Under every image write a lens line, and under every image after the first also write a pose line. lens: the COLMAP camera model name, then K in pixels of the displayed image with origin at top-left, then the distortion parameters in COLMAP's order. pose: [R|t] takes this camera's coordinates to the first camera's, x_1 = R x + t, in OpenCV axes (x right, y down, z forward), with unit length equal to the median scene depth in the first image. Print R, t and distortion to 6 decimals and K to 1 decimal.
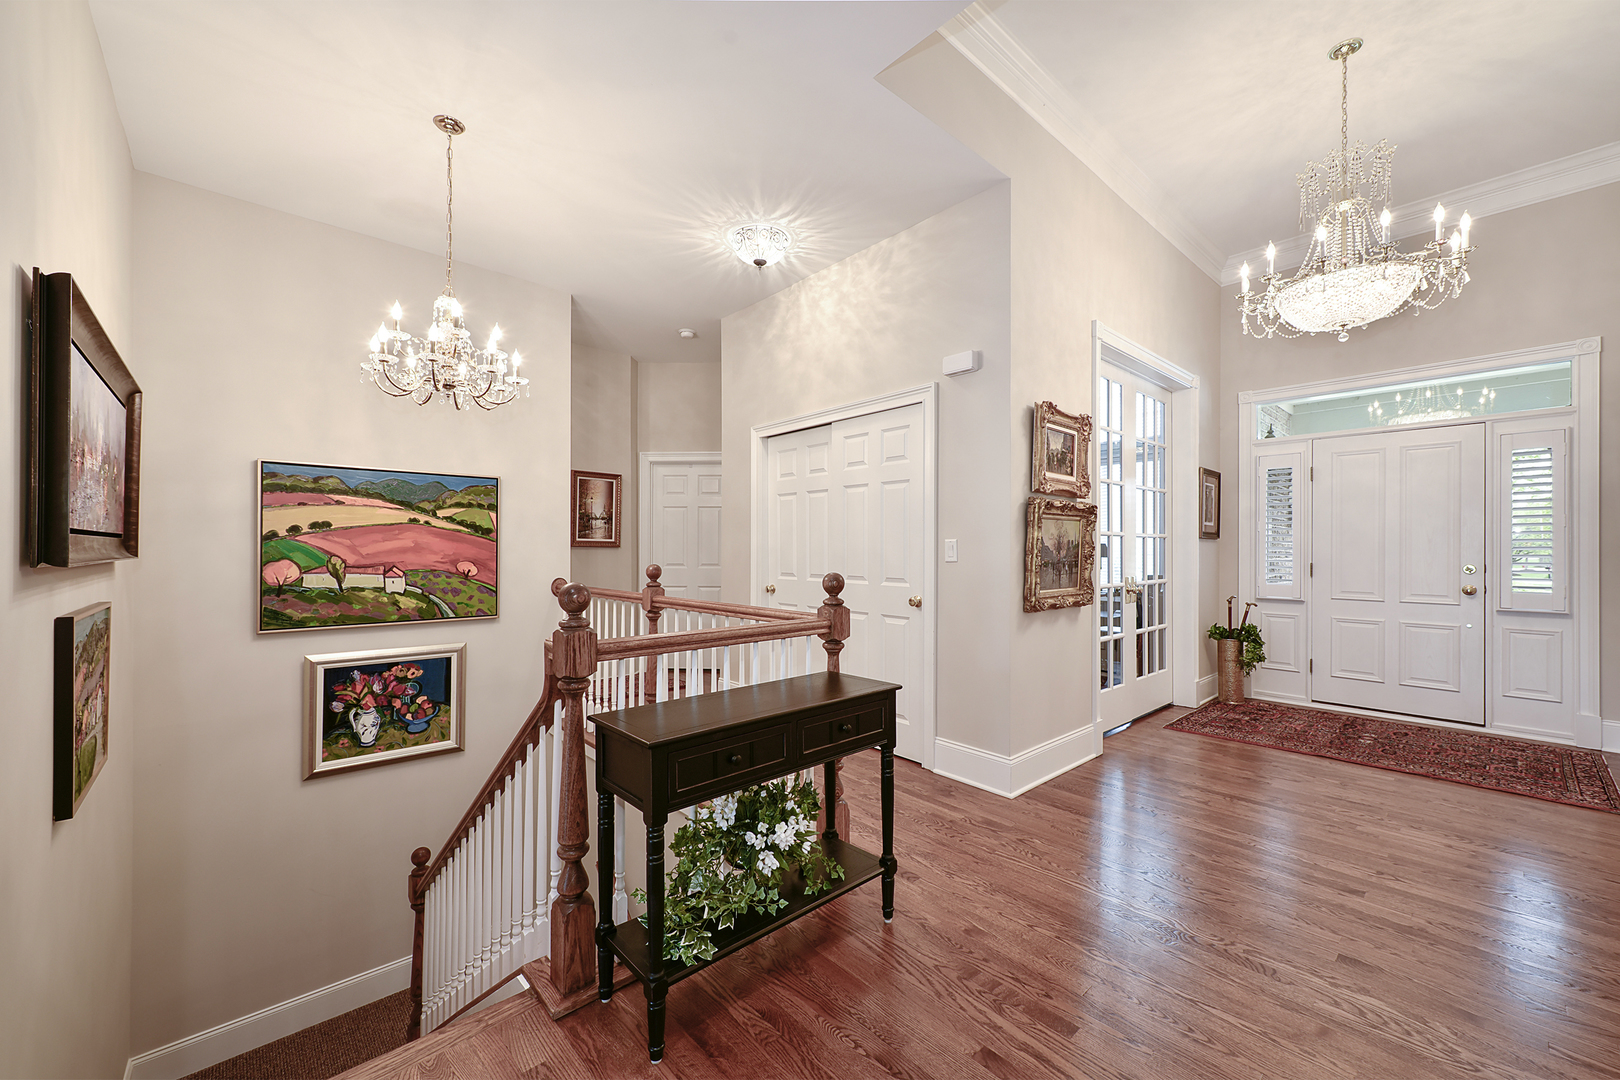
lens RADIAL K [[636.6, 0, 810.8], [0, 636.6, 547.5], [0, 0, 1]] dist [0.007881, -0.000731]
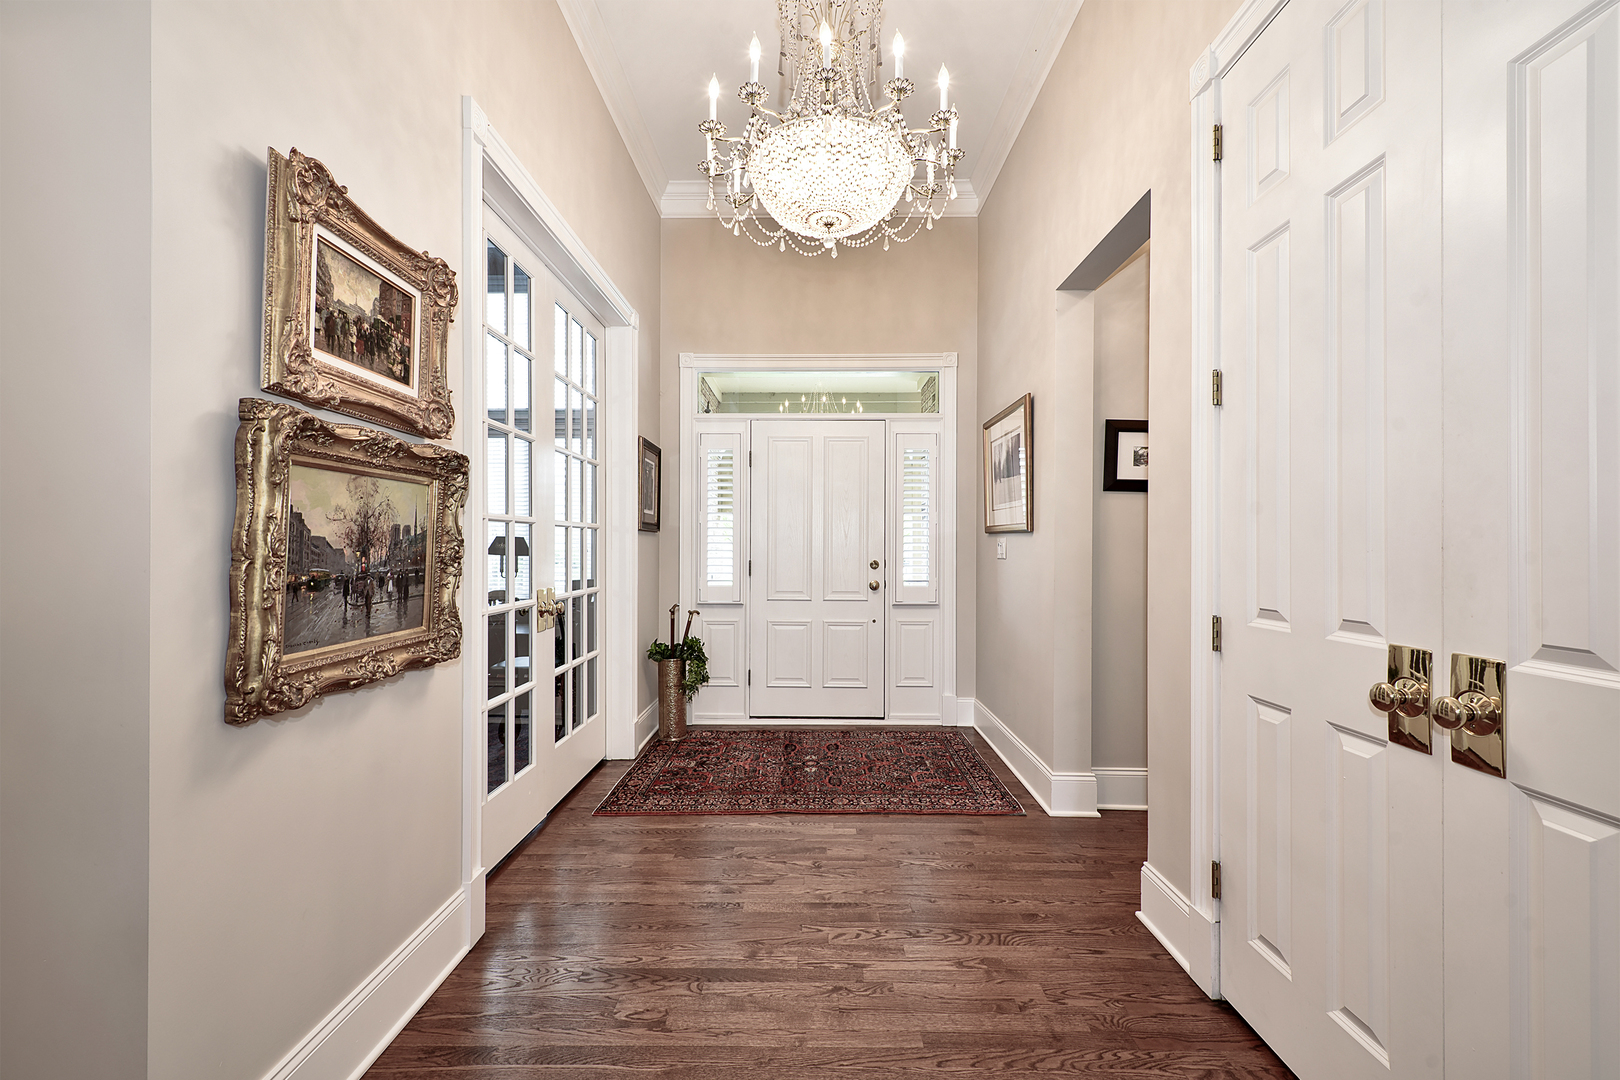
lens RADIAL K [[636.6, 0, 810.8], [0, 636.6, 543.0], [0, 0, 1]] dist [0.007881, -0.000731]
pose [[0.676138, 0.001240, 0.736774, 0.233090], [-0.001499, 0.999999, -0.000307, 0.000794], [-0.736774, -0.000897, 0.676139, 0.414096]]
